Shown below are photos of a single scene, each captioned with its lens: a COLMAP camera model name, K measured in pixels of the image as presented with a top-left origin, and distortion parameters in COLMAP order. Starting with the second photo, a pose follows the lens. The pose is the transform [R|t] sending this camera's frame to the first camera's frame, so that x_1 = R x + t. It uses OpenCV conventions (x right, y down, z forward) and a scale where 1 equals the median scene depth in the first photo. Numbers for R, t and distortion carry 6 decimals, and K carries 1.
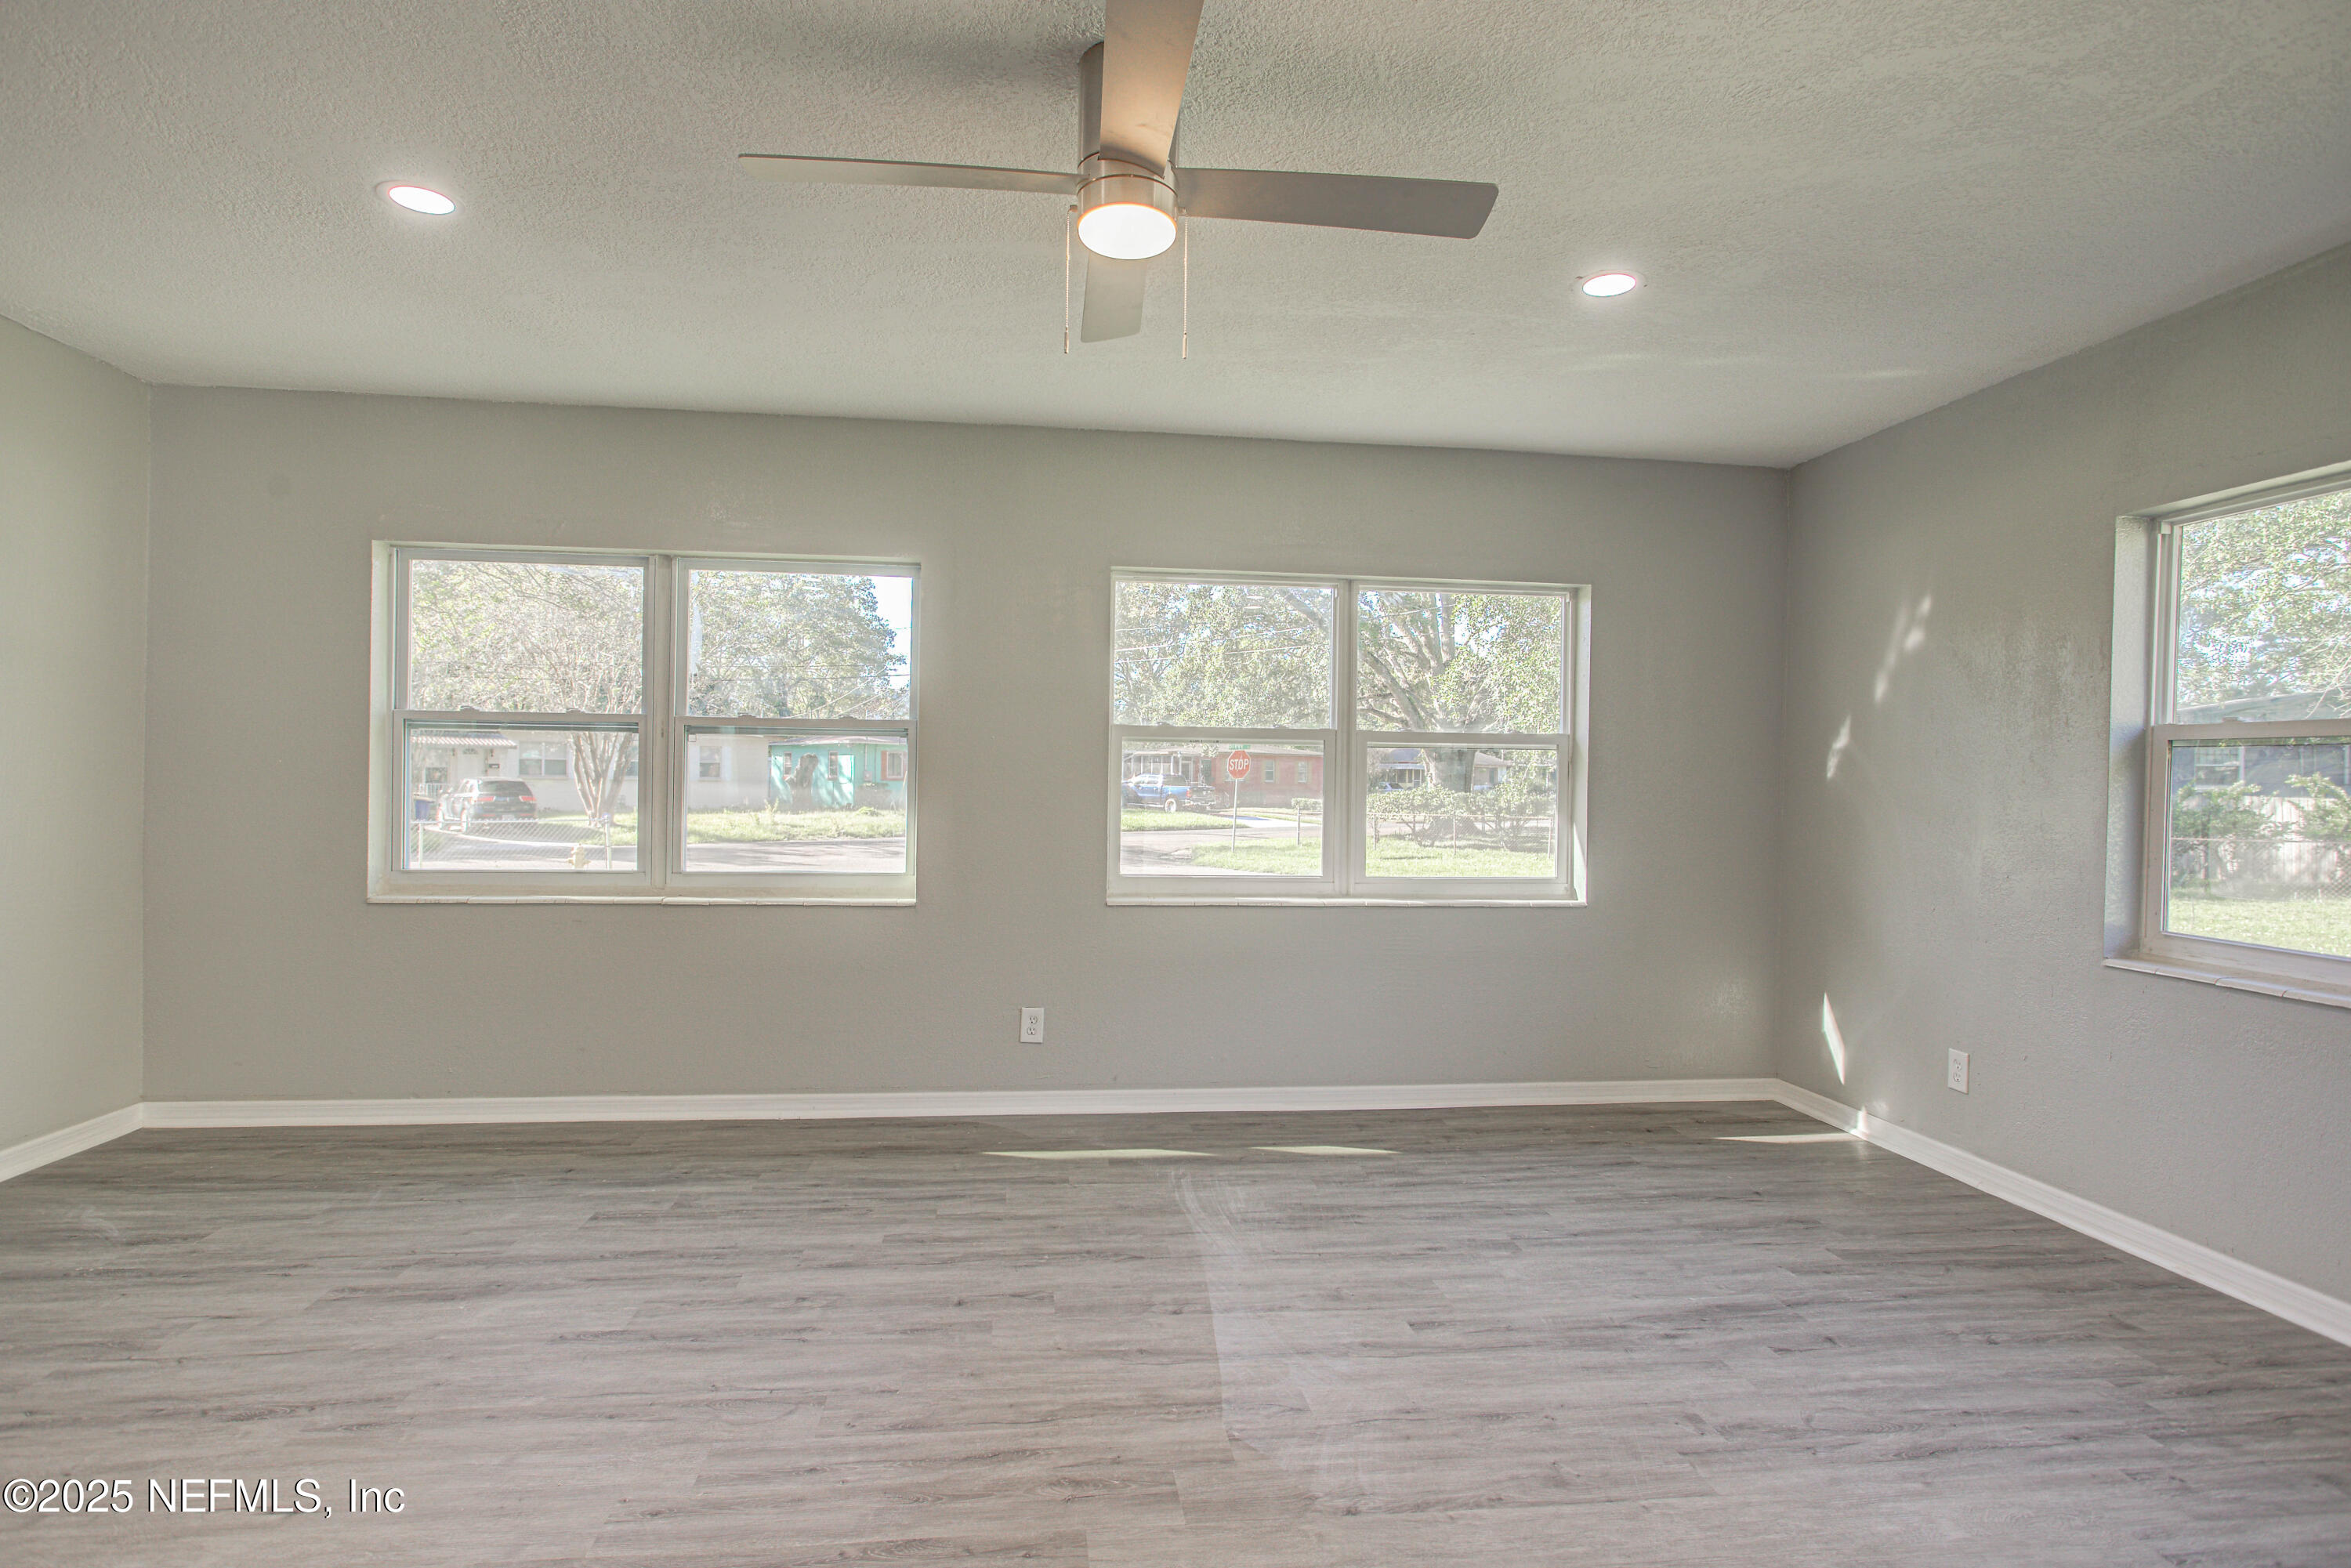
lens RADIAL K [[1225.8, 0, 1170.9], [0, 1225.8, 771.1], [0, 0, 1]] dist [0.000294, -0.000033]
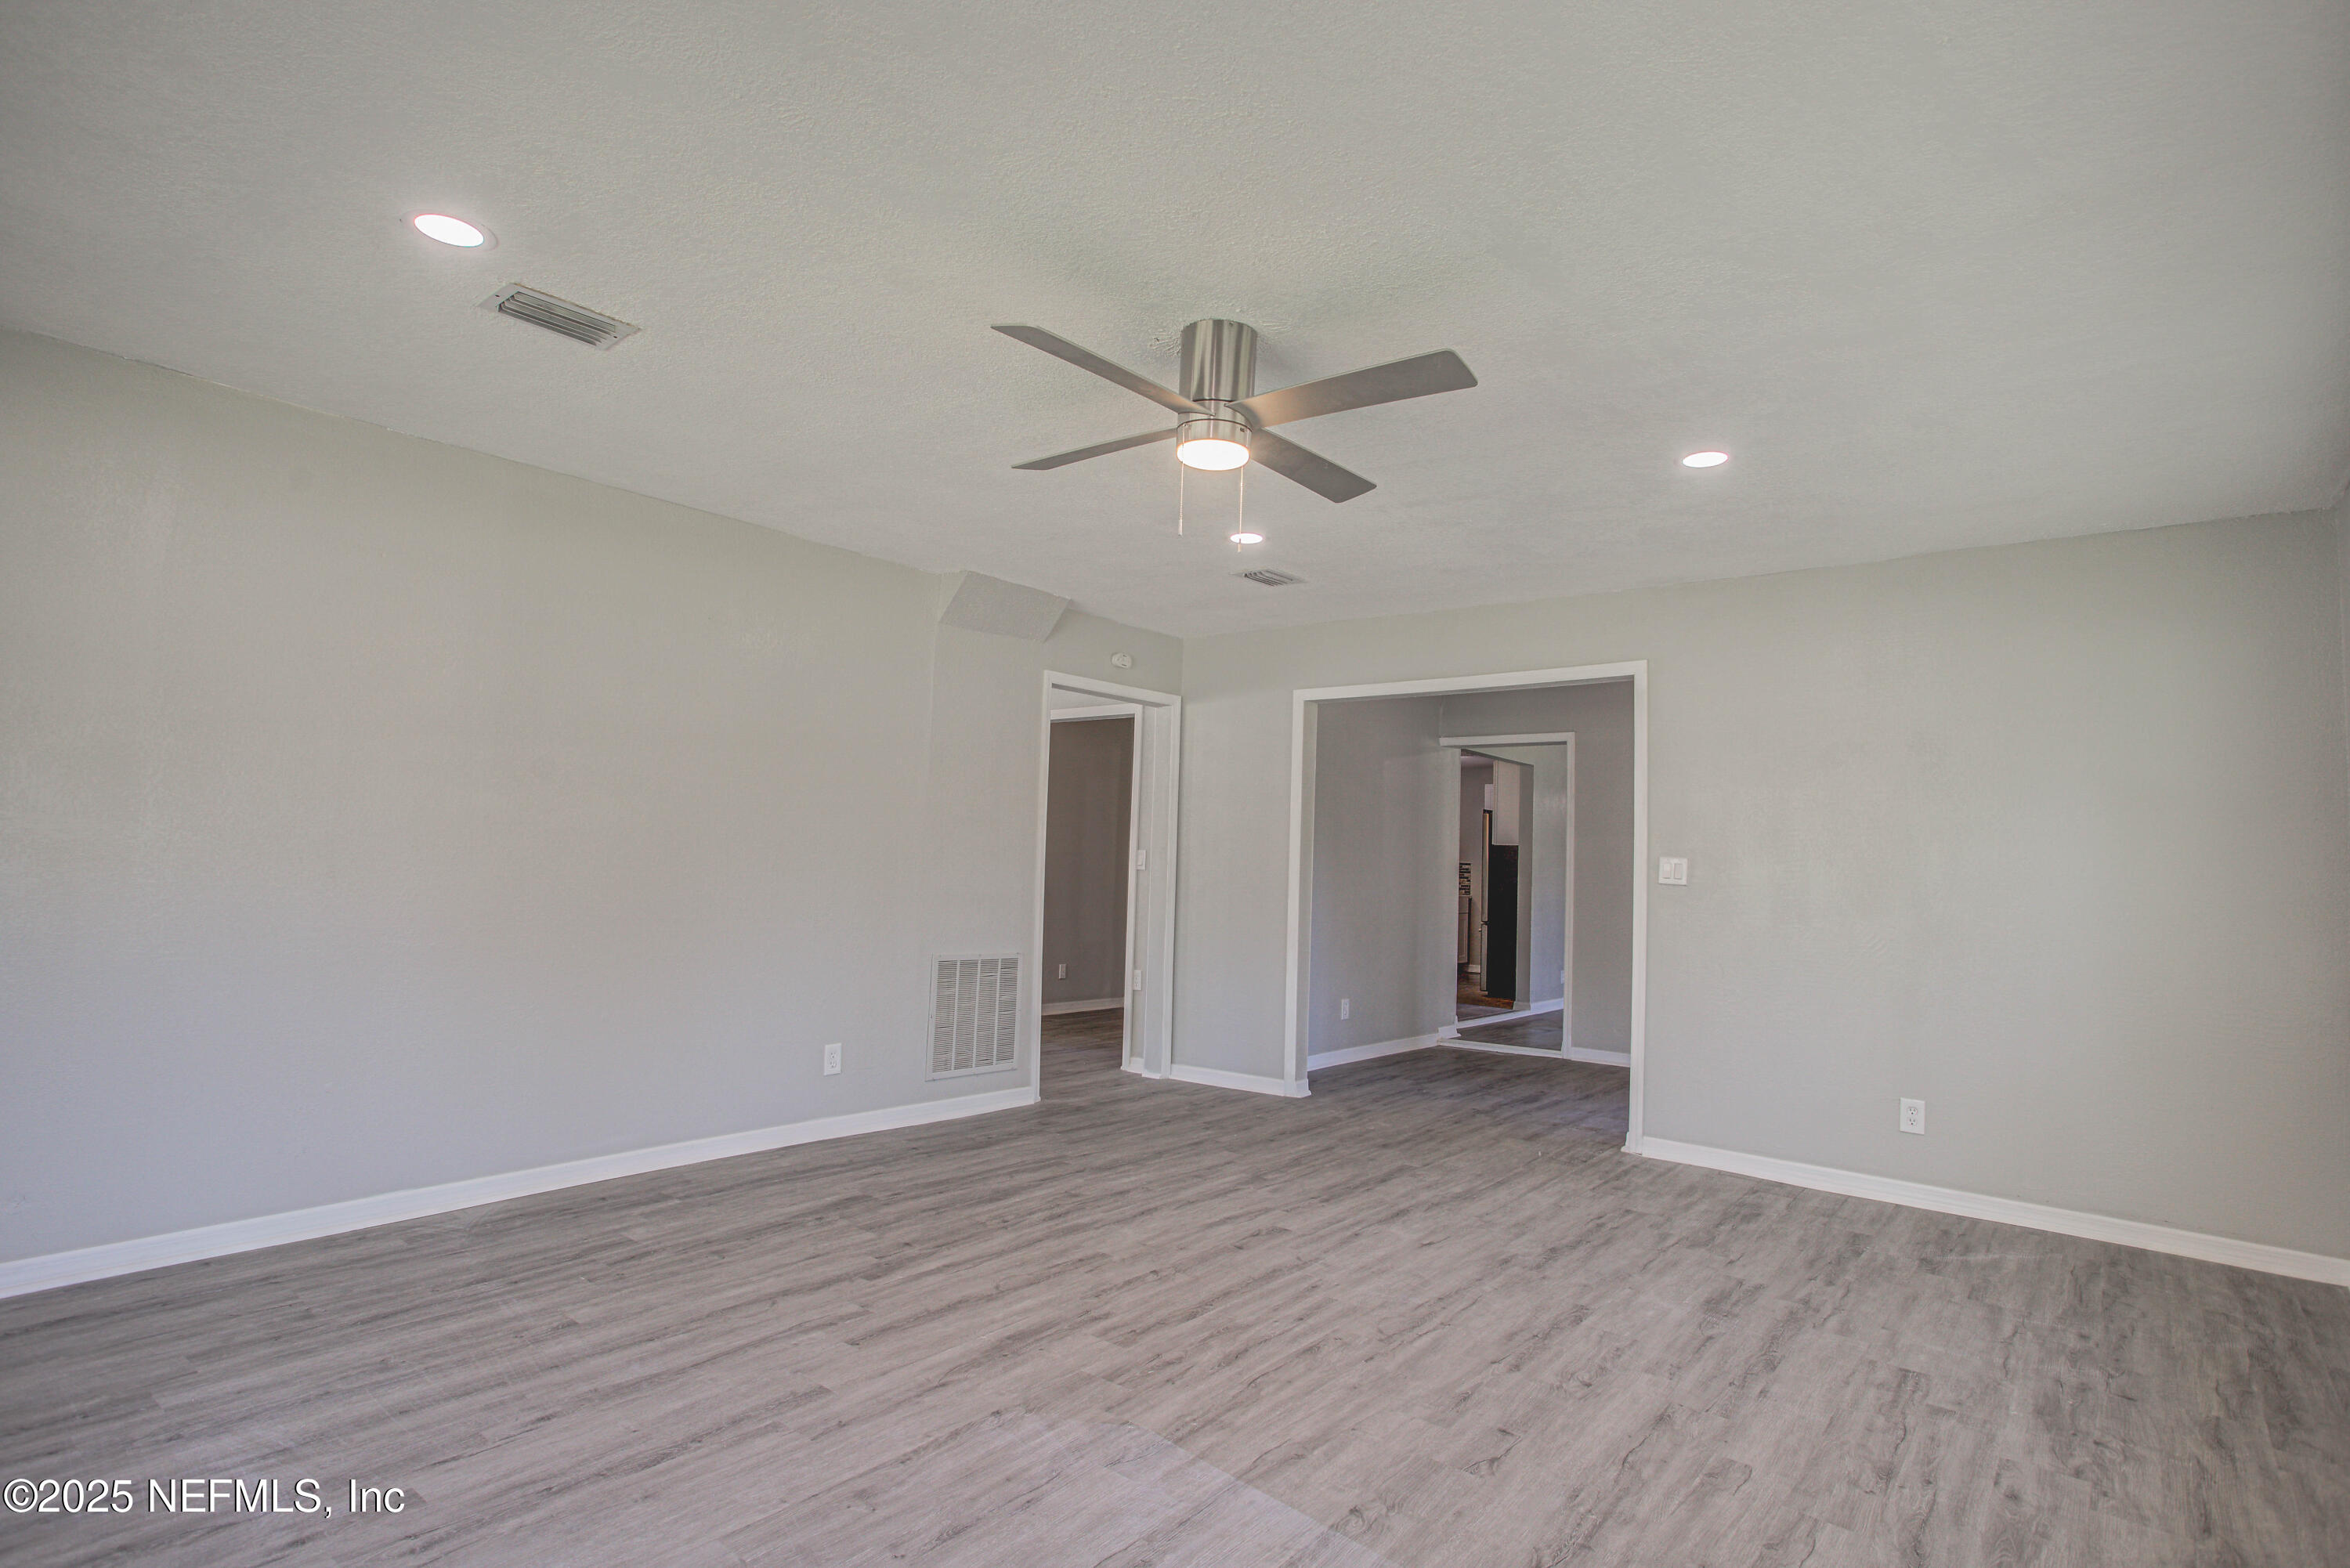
lens RADIAL K [[1225.2, 0, 1170.4], [0, 1225.2, 771.2], [0, 0, 1]] dist [0.000294, -0.000033]
pose [[-0.729863, -0.092141, -0.677355, 0.688274], [-0.041695, 0.995030, -0.090427, 0.027079], [0.682320, -0.037757, -0.730078, 1.513987]]
